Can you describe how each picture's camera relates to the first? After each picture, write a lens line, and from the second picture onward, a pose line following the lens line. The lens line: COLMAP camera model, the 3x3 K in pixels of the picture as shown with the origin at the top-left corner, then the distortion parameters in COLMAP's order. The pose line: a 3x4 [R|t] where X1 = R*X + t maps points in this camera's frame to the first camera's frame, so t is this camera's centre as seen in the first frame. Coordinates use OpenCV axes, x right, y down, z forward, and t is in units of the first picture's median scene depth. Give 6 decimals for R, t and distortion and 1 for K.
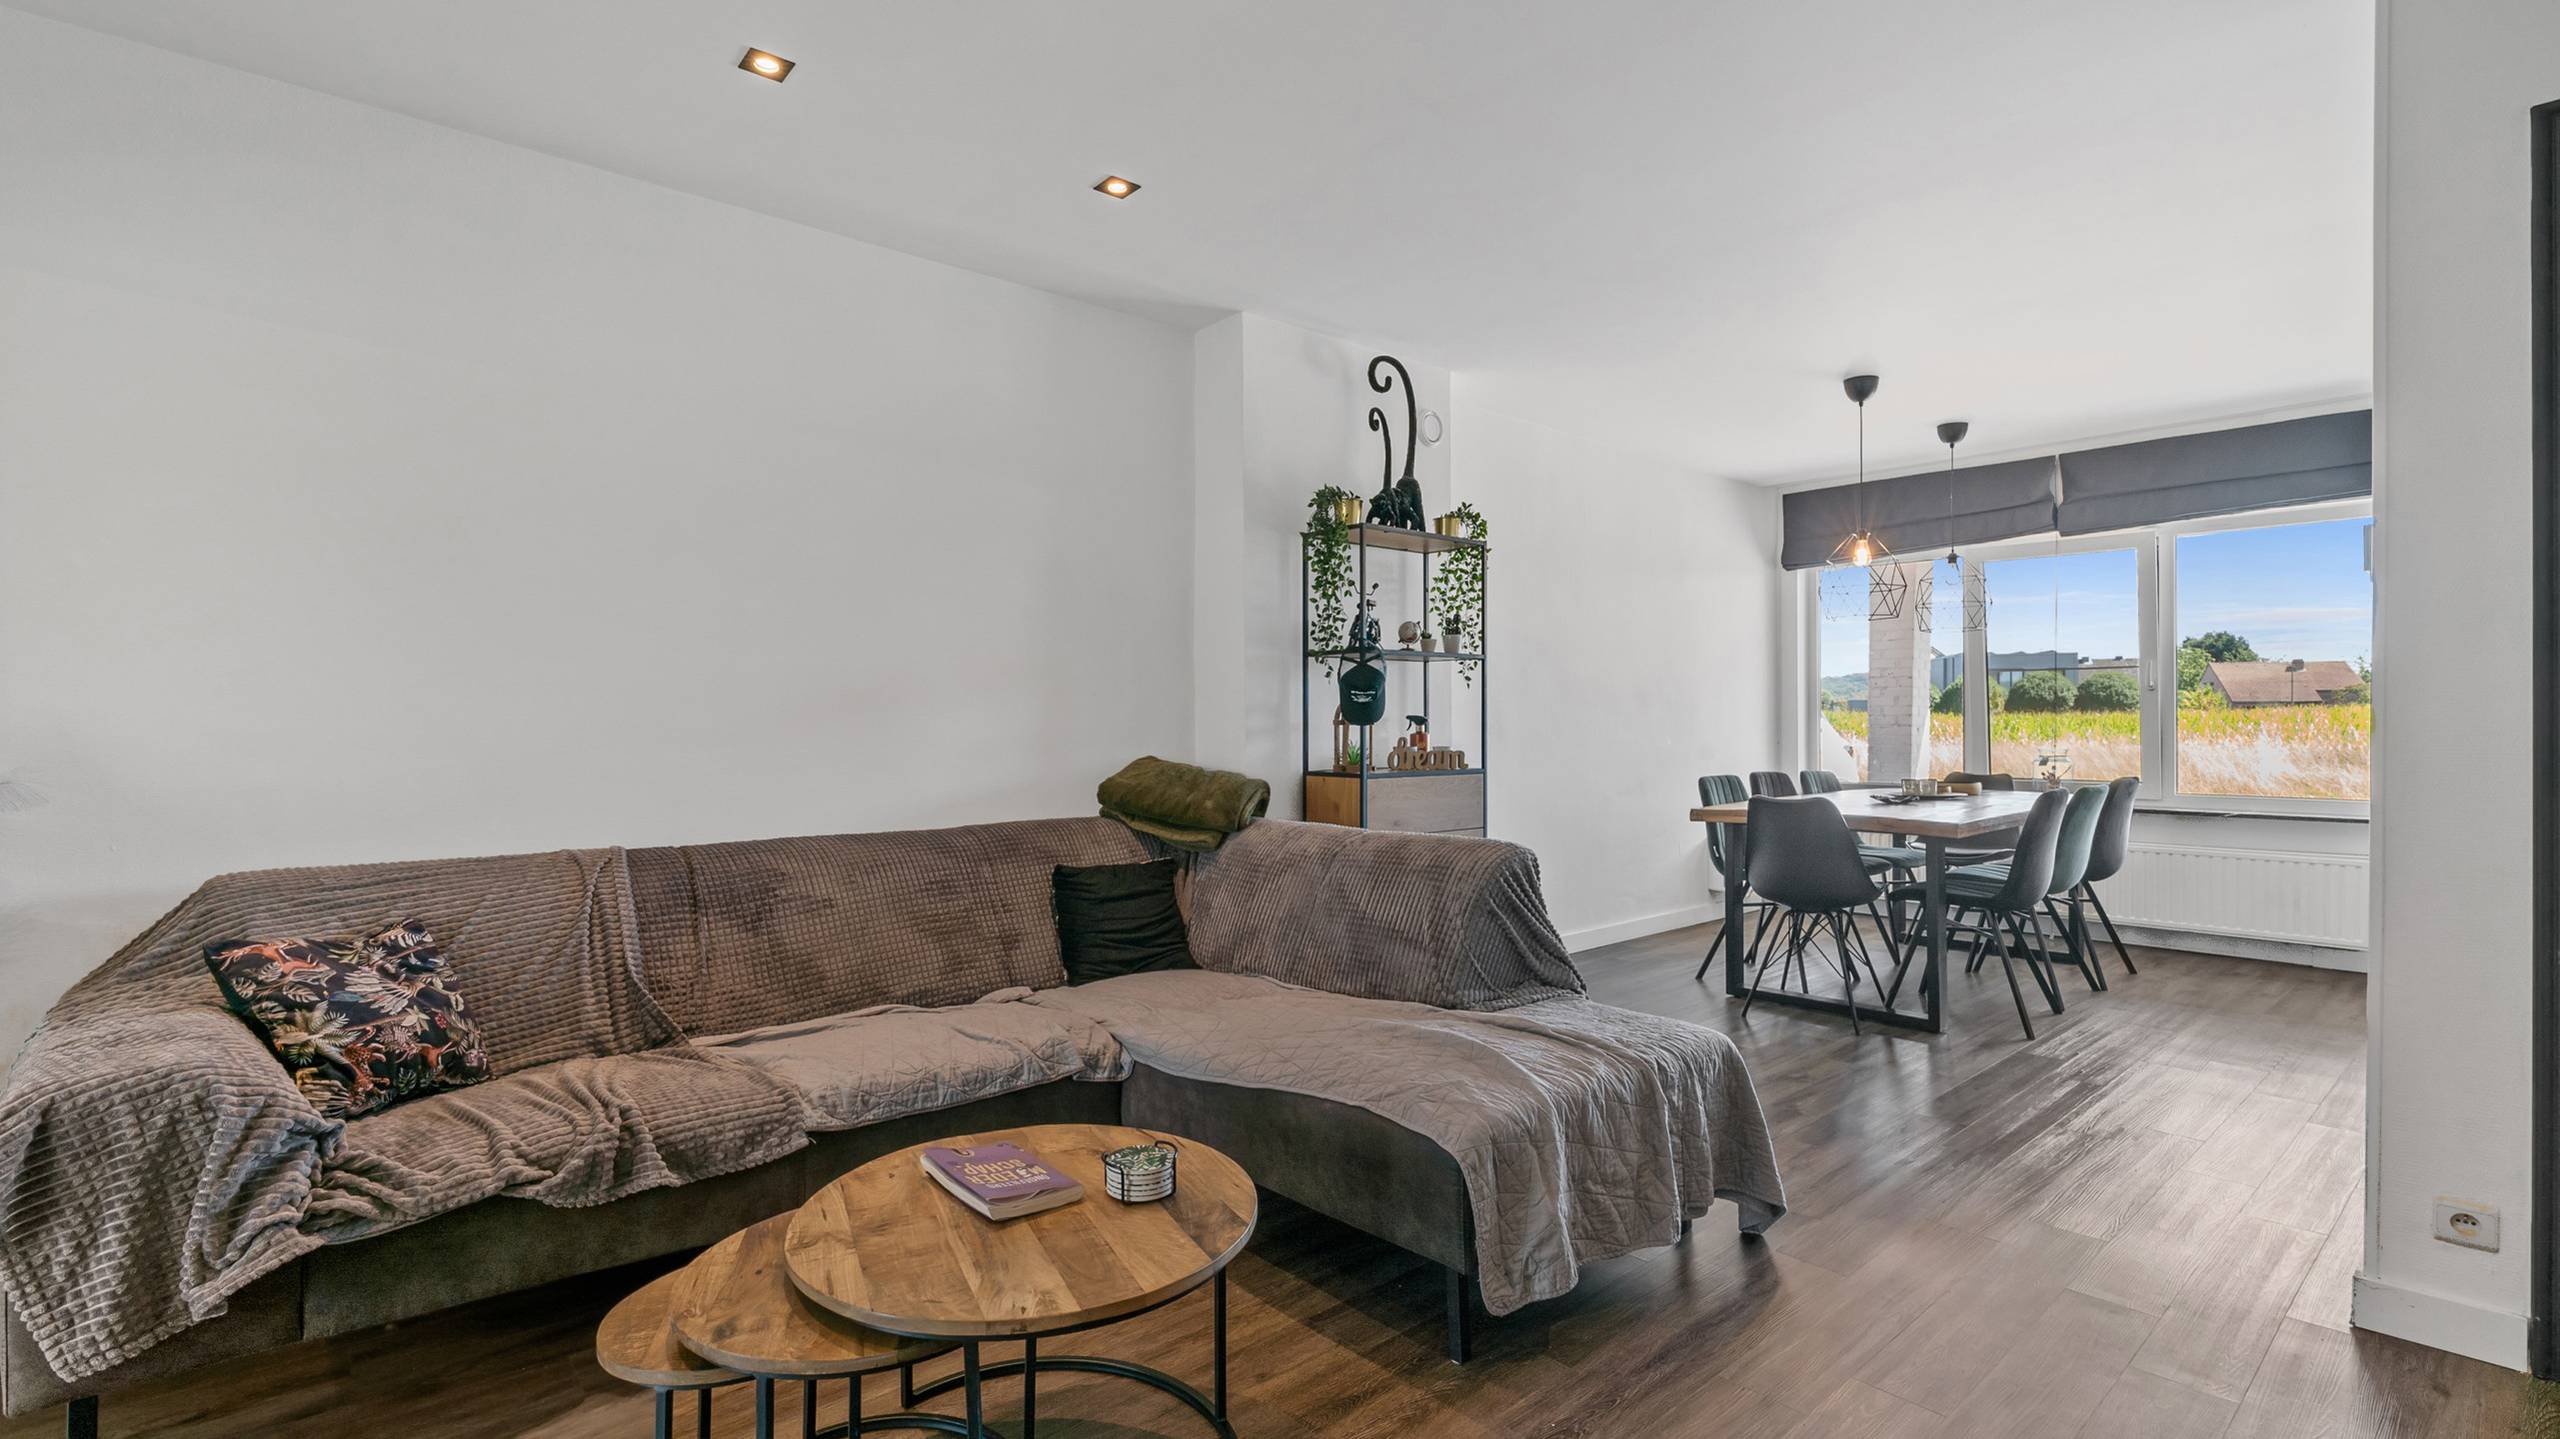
lens RADIAL K [[1162.5, 0, 1280.0], [0, 1162.5, 719.5], [0, 0, 1]] dist [-0.001537, 0.000321]
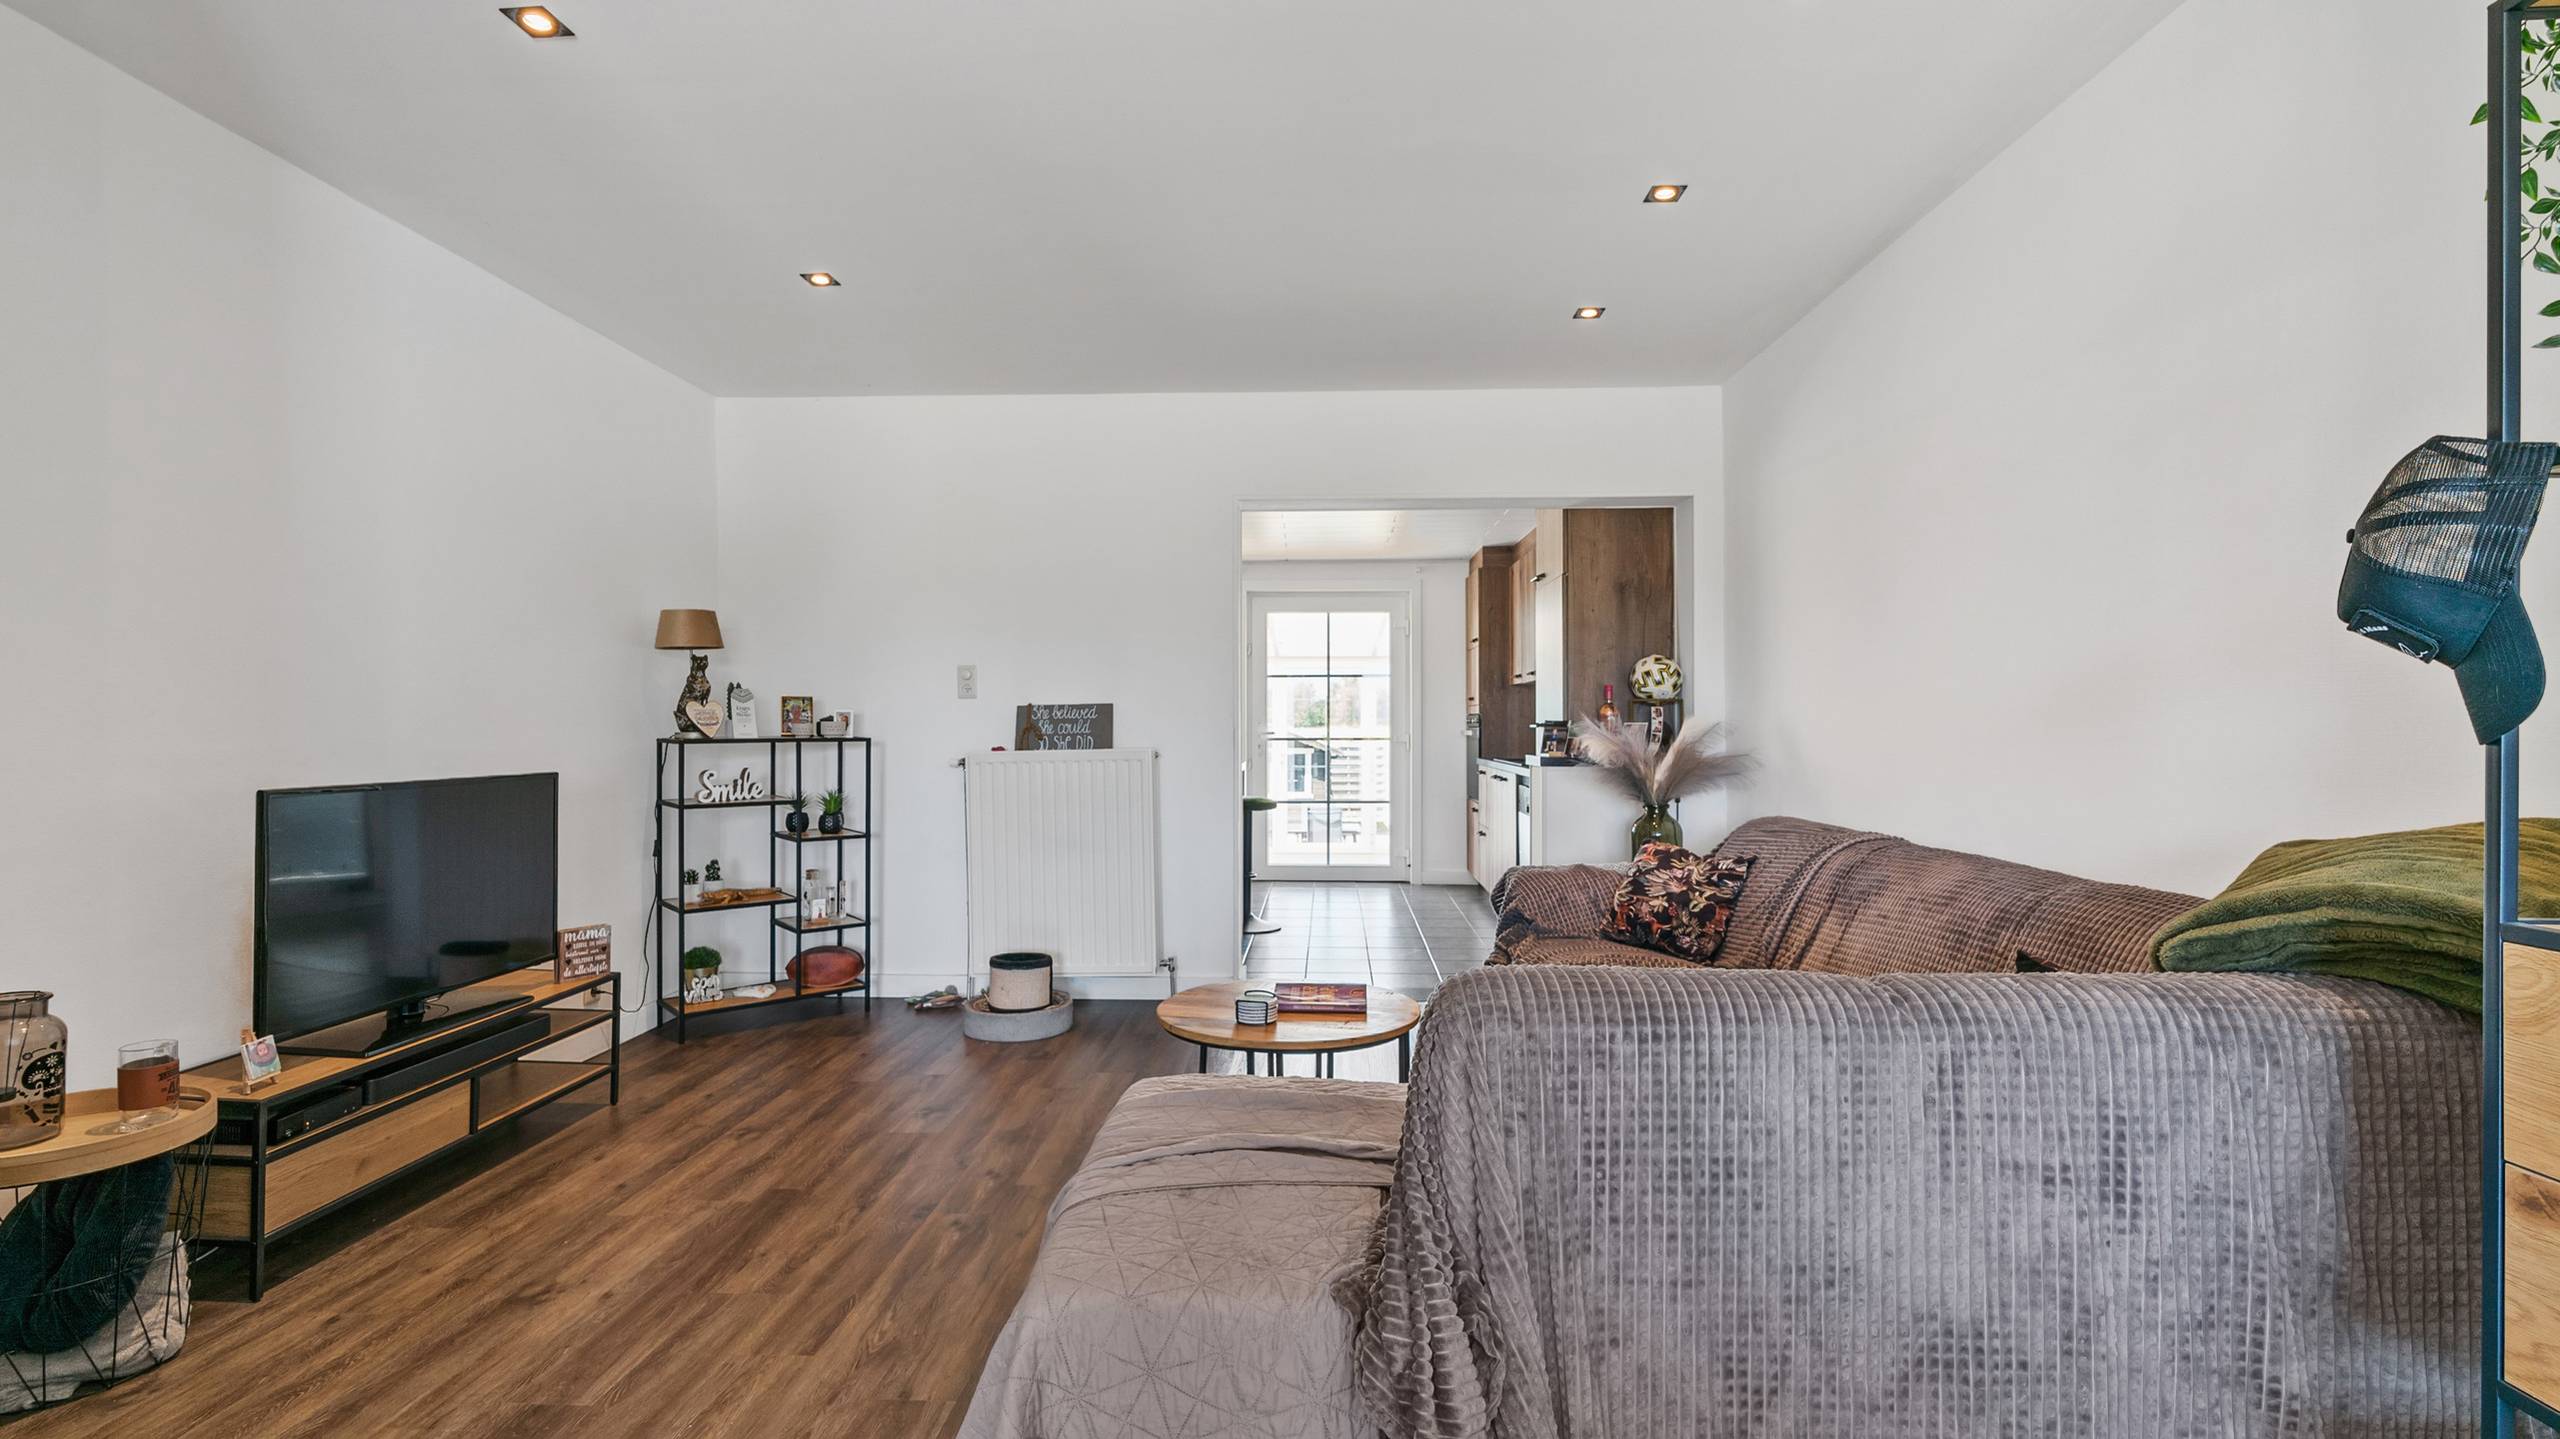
lens RADIAL K [[1161.9, 0, 1279.6], [0, 1161.9, 738.3], [0, 0, 1]] dist [-0.001611, 0.000827]
pose [[-0.689026, 0.017086, -0.724535, 0.420959], [0.001993, 0.999763, 0.021682, -0.007914], [0.724734, 0.013495, -0.688897, 0.885624]]
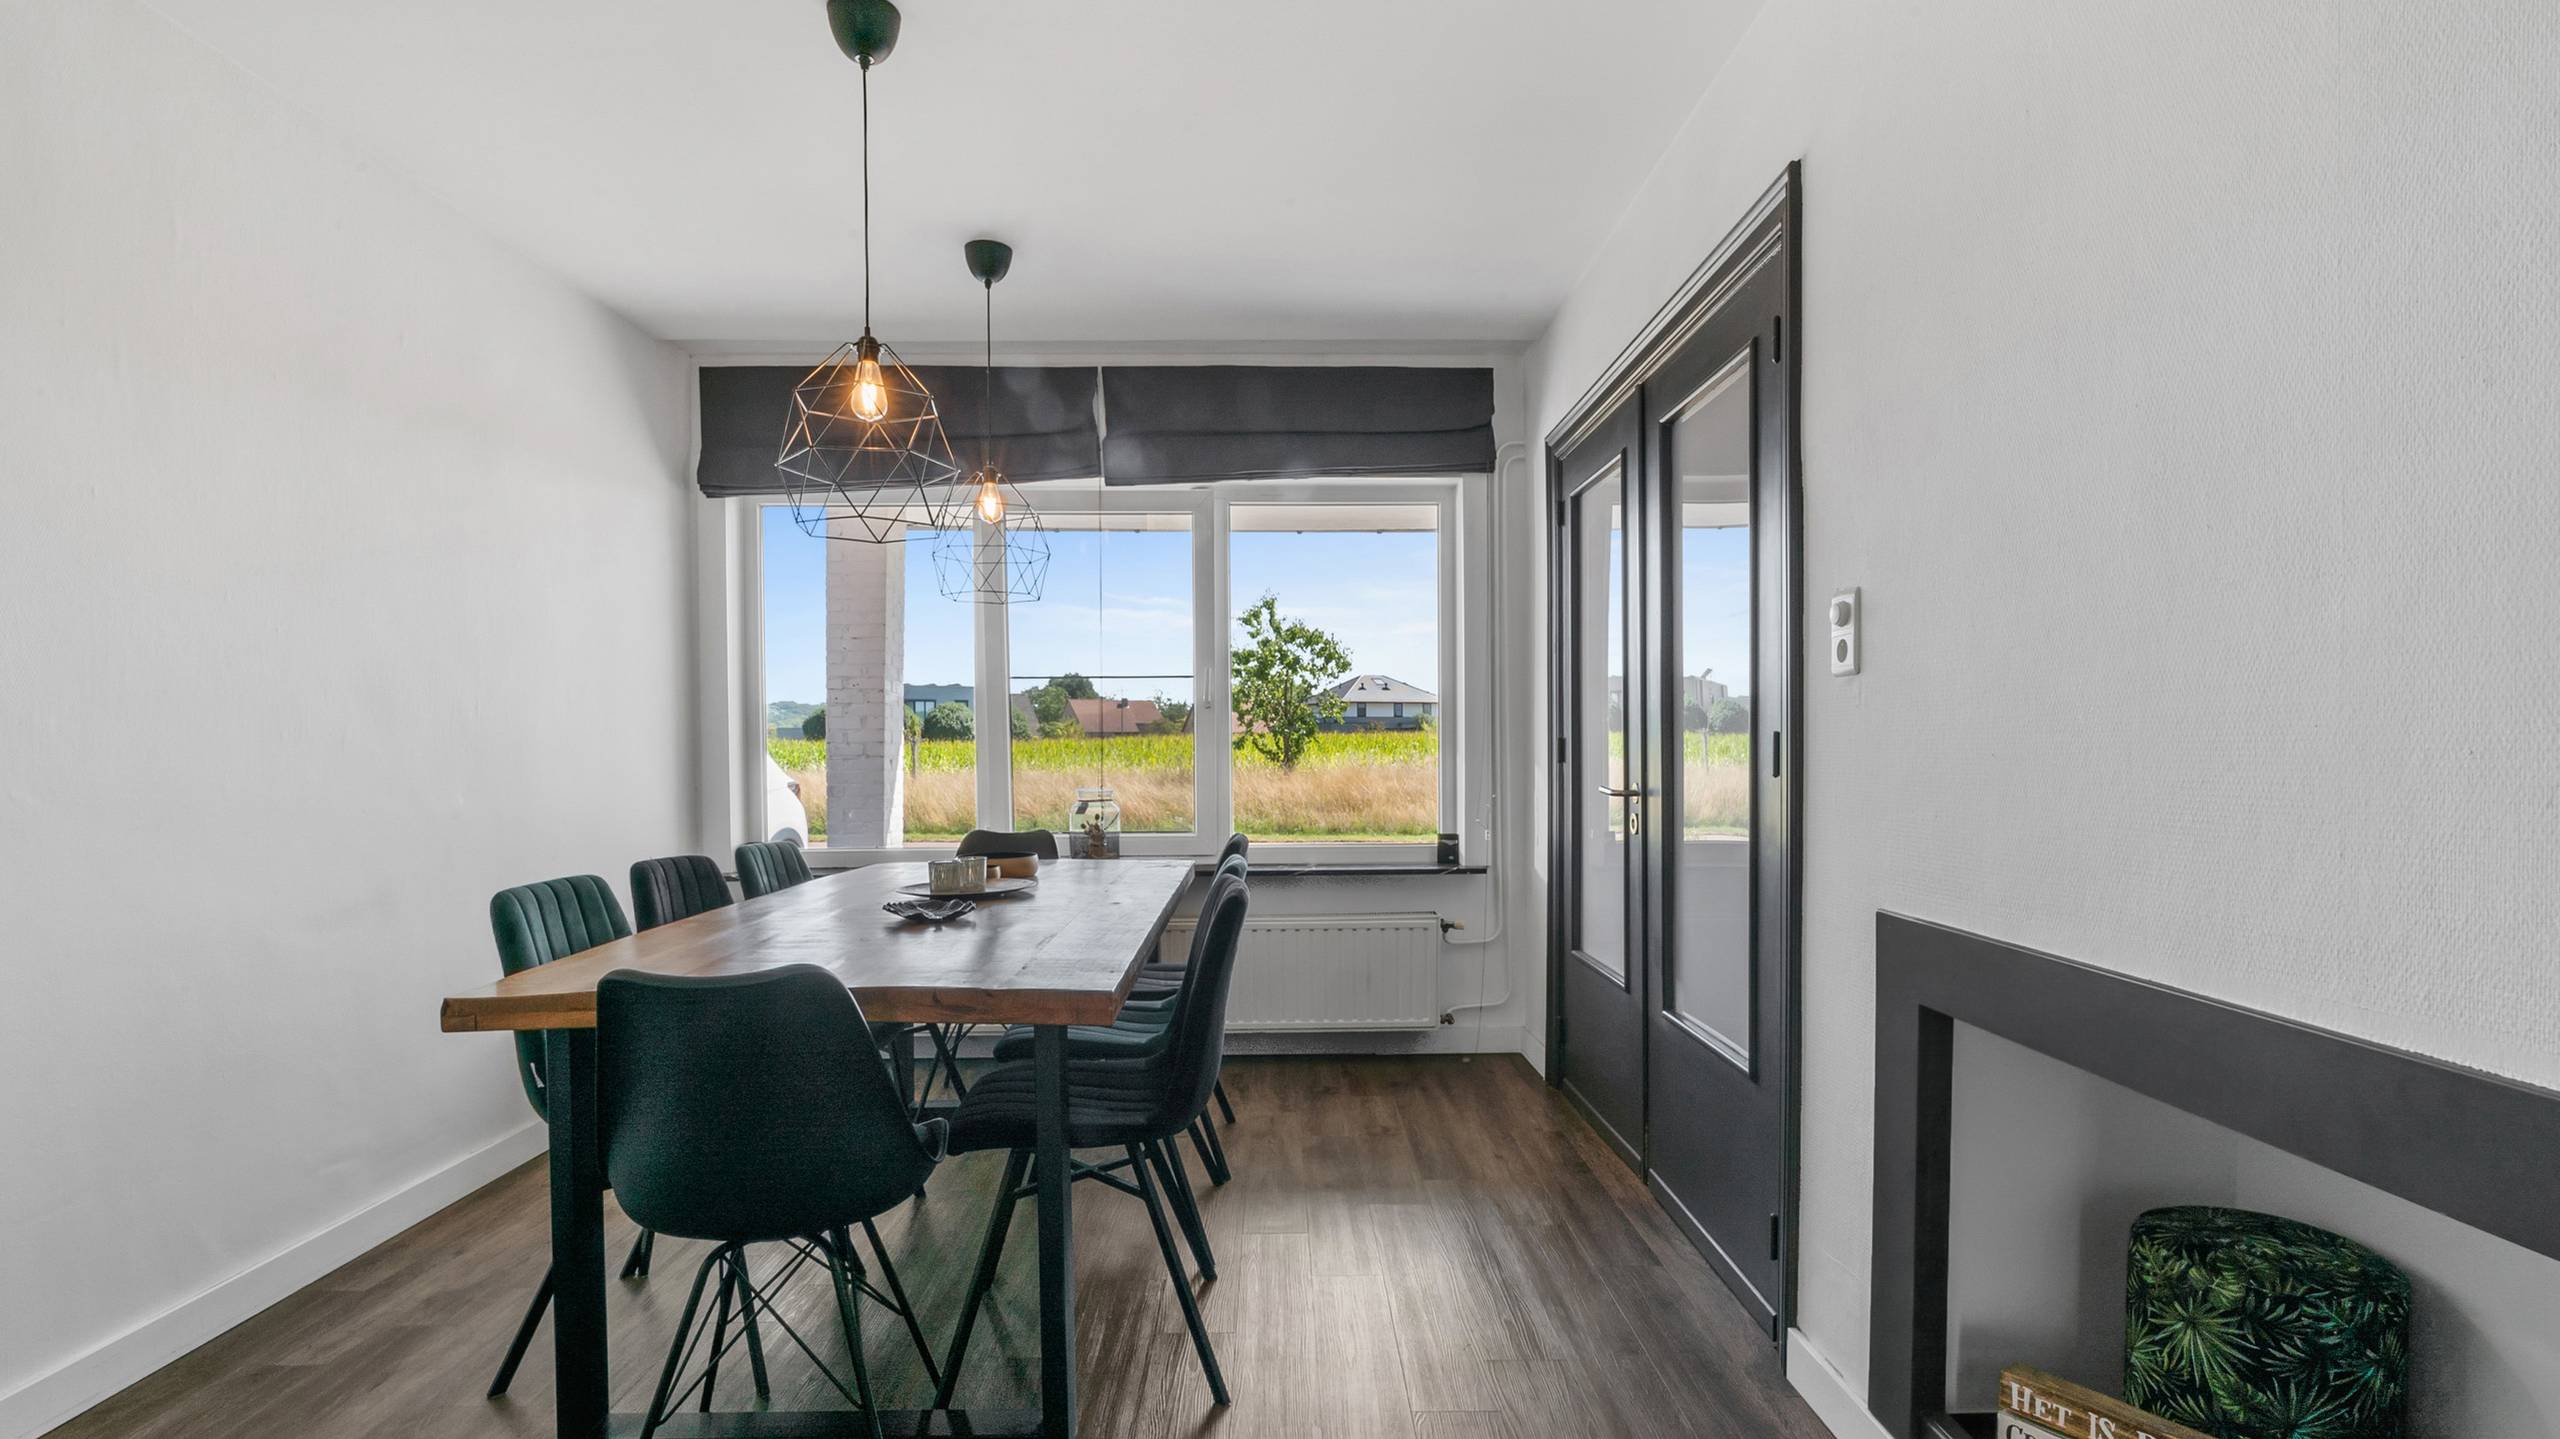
lens RADIAL K [[1192.0, 0, 1278.8], [0, 1192.0, 757.9], [0, 0, 1]] dist [-0.025957, 0.000123]
pose [[0.655235, -0.011242, 0.755341, 0.277100], [0.005001, 0.999932, 0.010544, -0.001549], [-0.755408, -0.003131, 0.655247, 0.627276]]
